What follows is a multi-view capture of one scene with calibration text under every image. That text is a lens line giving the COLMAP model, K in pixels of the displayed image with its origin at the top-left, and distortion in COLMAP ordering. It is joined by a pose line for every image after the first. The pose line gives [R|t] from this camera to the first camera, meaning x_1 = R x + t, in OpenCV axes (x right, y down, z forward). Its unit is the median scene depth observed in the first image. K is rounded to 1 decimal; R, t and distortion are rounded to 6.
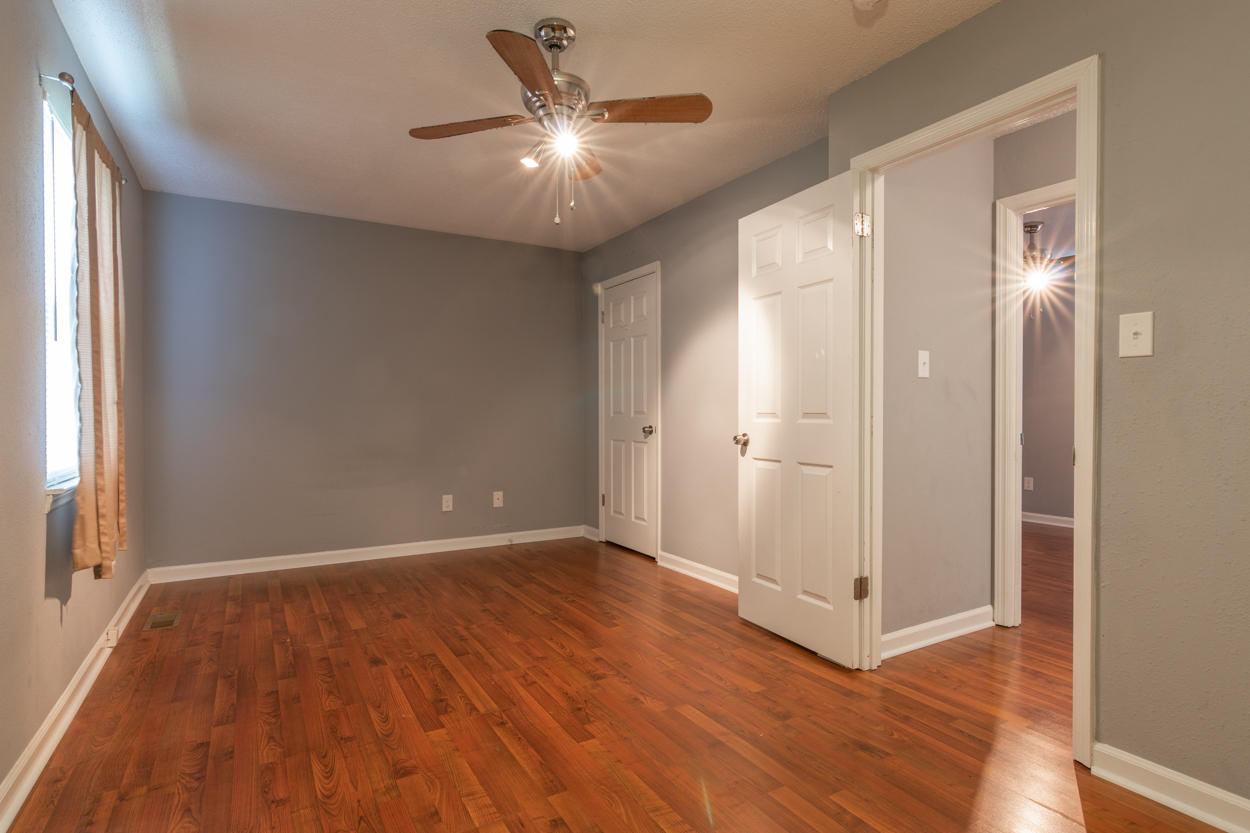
lens RADIAL K [[639.8, 0, 625.8], [0, 639.8, 421.0], [0, 0, 1]] dist [-0.002859, 0.002496]
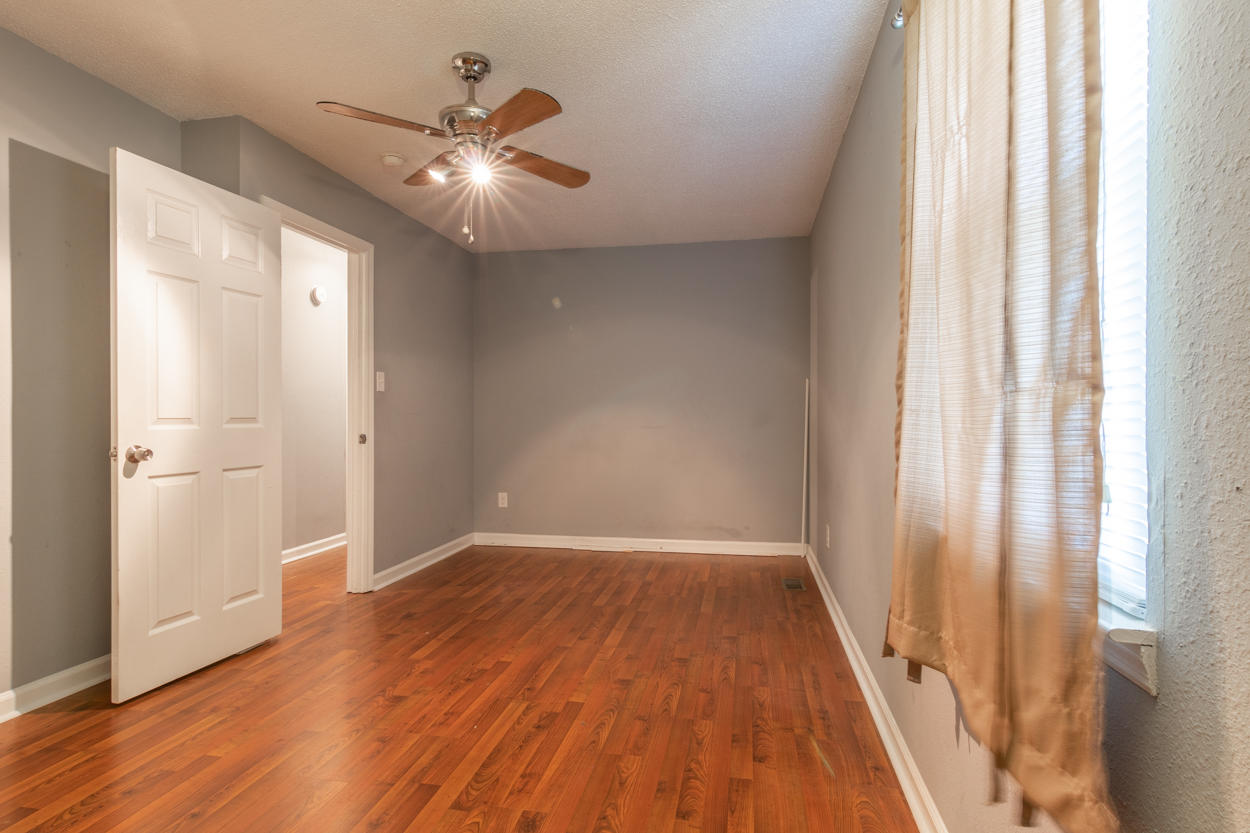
lens RADIAL K [[639.8, 0, 623.5], [0, 639.8, 417.5], [0, 0, 1]] dist [-0.002859, 0.002496]
pose [[-0.750123, -0.001577, 0.661297, -1.012436], [0.009493, 0.999868, 0.013152, -0.024978], [-0.661231, 0.016143, -0.750009, 1.636472]]
